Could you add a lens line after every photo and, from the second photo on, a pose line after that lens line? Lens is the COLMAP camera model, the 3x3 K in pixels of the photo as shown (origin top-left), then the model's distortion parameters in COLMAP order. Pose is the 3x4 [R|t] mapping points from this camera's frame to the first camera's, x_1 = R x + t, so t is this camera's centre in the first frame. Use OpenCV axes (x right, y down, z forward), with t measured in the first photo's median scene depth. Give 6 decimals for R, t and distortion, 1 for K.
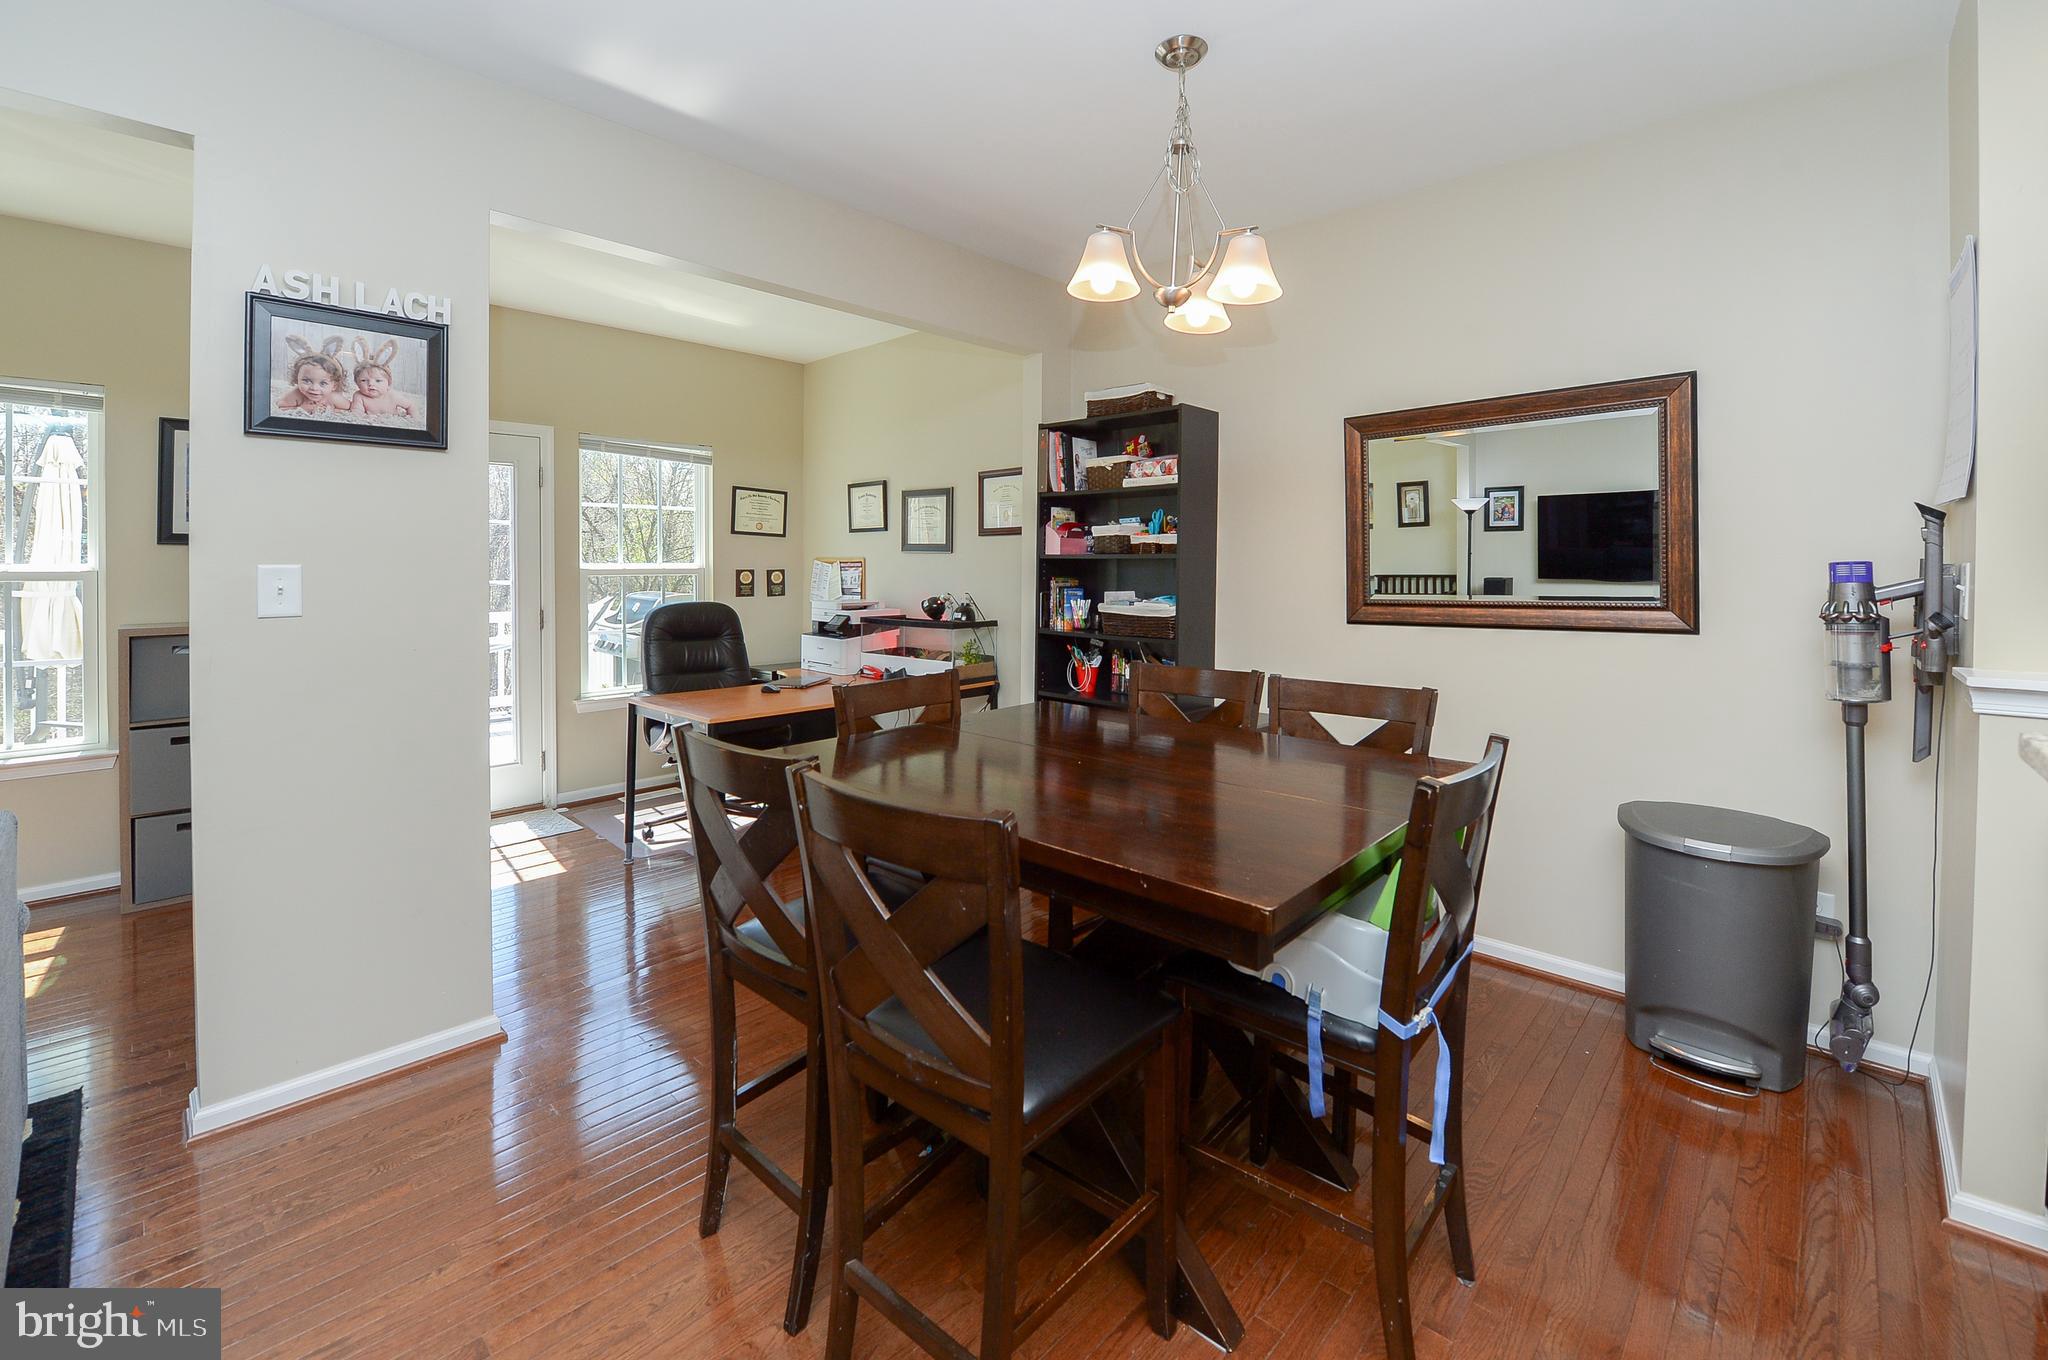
lens RADIAL K [[861.6, 0, 1021.7], [0, 861.6, 578.4], [0, 0, 1]] dist [-0.017119, -0.000077]
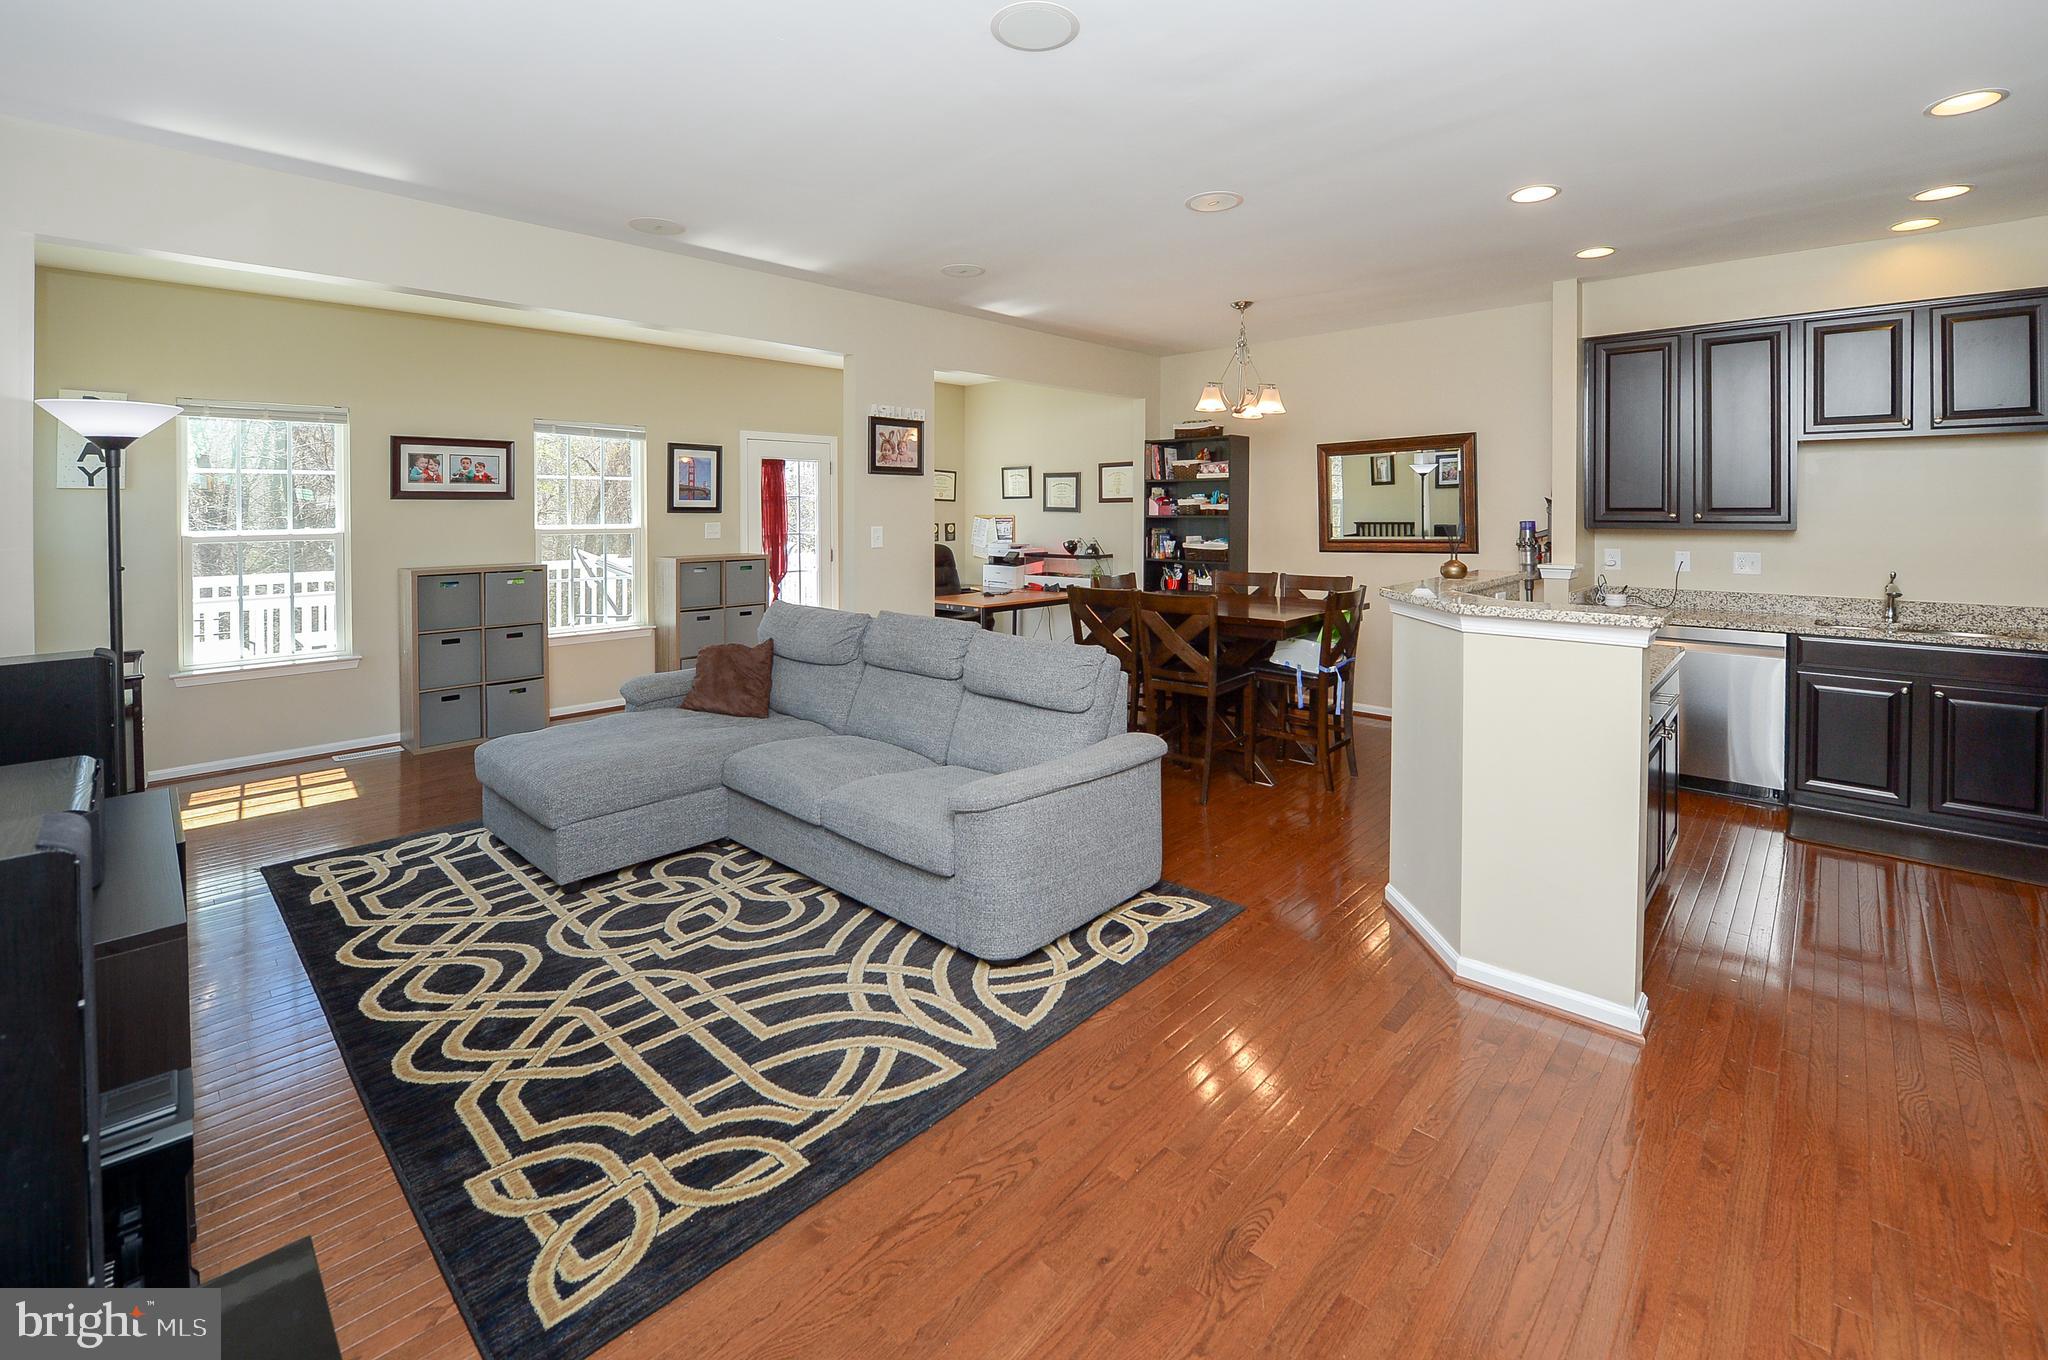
lens RADIAL K [[900.8, 0, 1017.6], [0, 900.8, 523.3], [0, 0, 1]] dist [-0.017368, -0.000371]
pose [[0.999912, -0.006984, 0.011268, -0.256871], [0.006989, 0.999975, -0.000390, -0.012126], [-0.011265, 0.000468, 0.999936, -0.811501]]
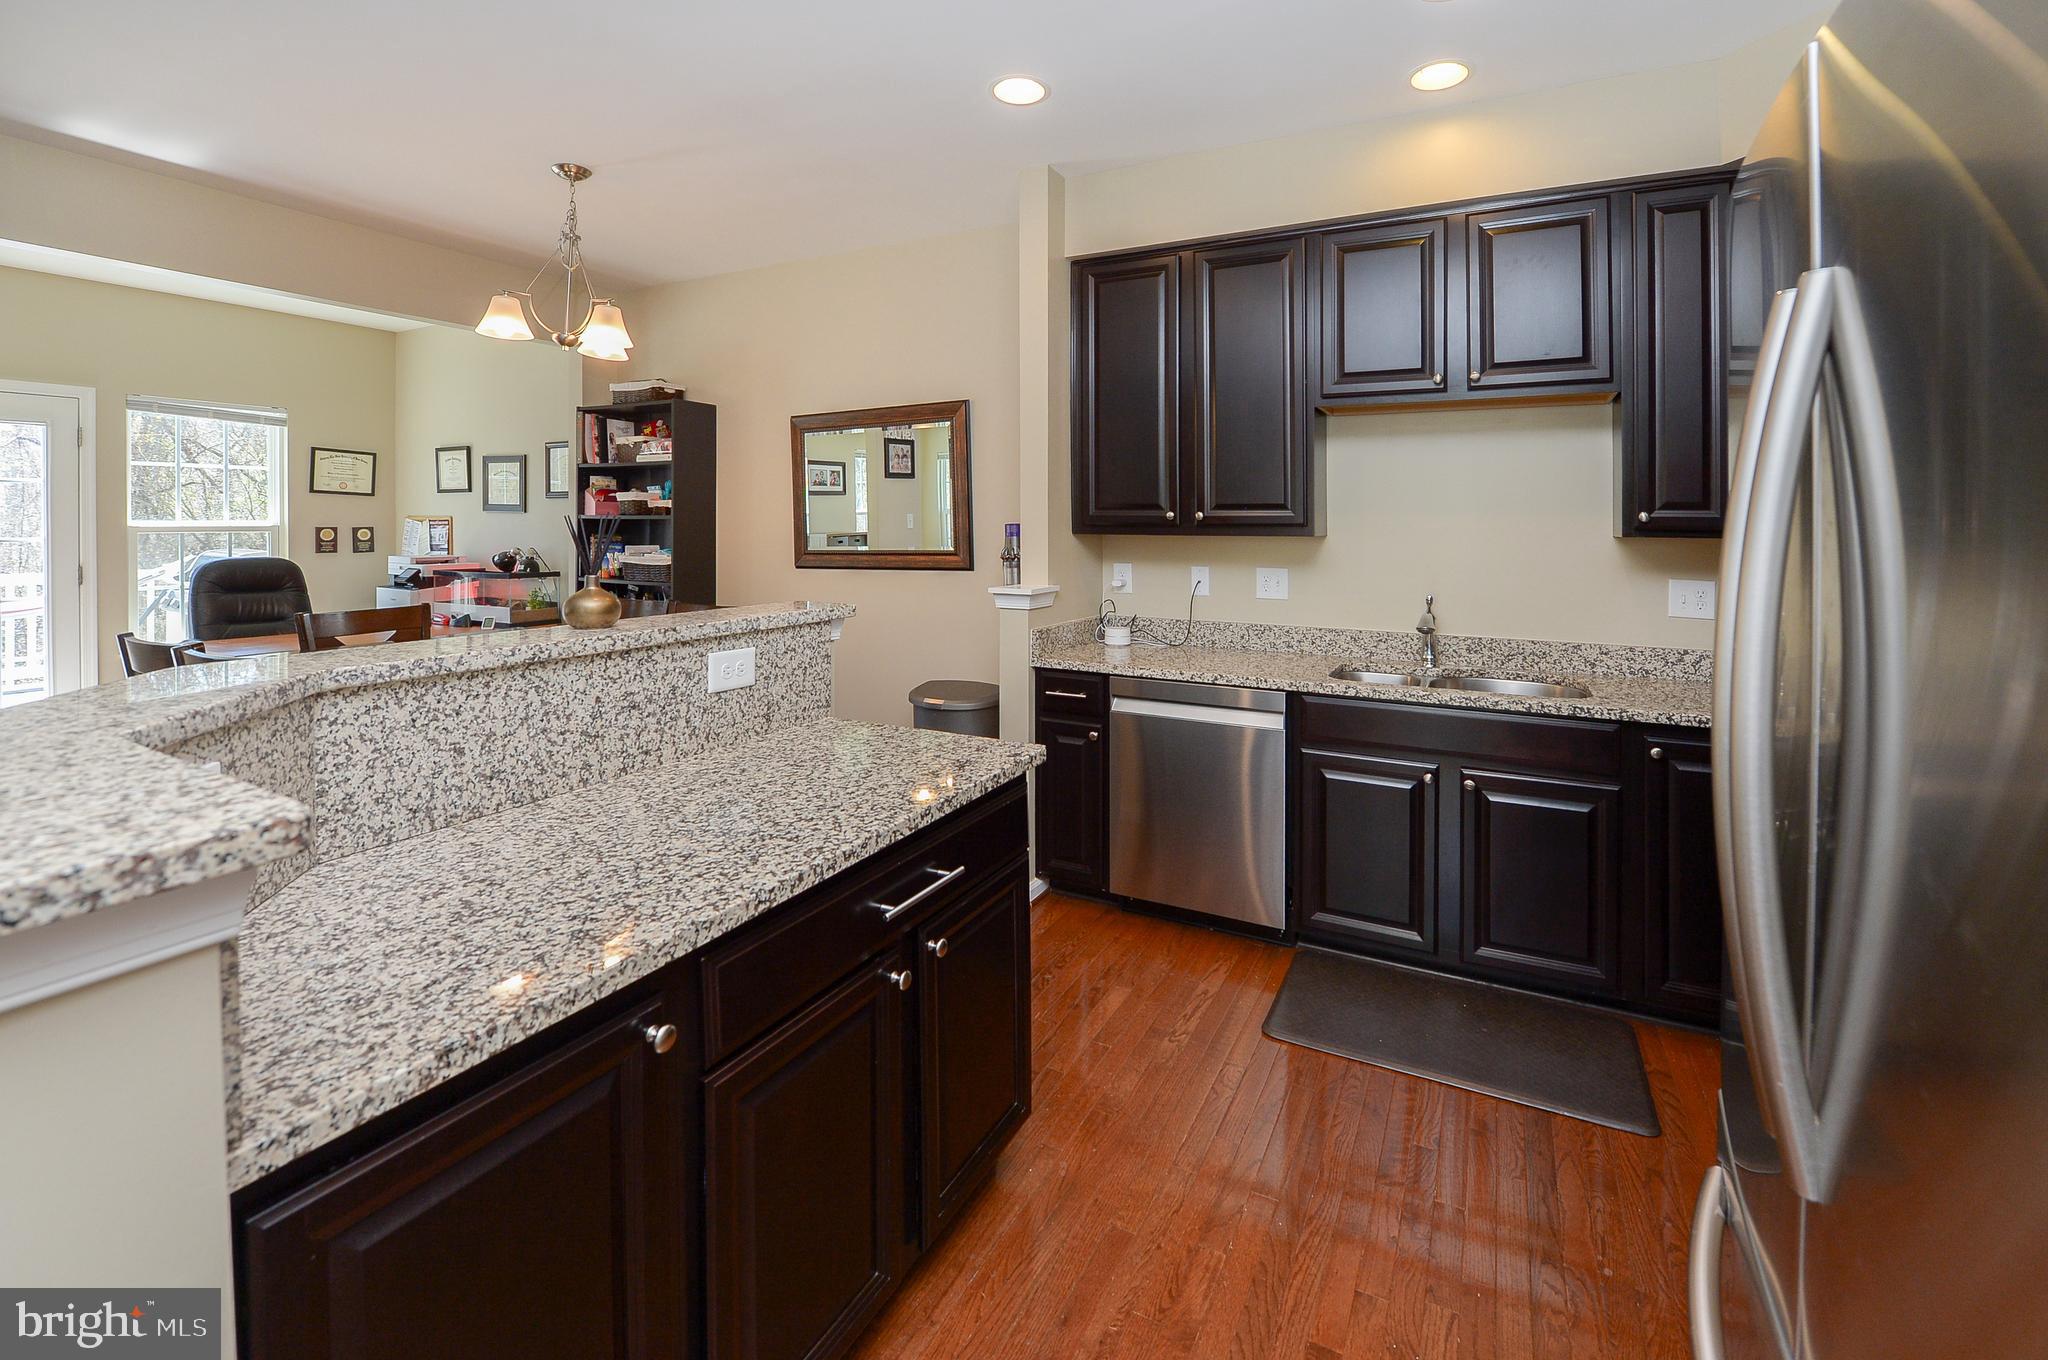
lens RADIAL K [[892.6, 0, 1058.3], [0, 892.6, 524.5], [0, 0, 1]] dist [-0.022490, 0.000451]
pose [[0.958617, 0.001953, 0.284691, 0.308856], [0.001729, 0.999918, -0.012682, 0.002384], [-0.284693, 0.012649, 0.958535, -0.376803]]
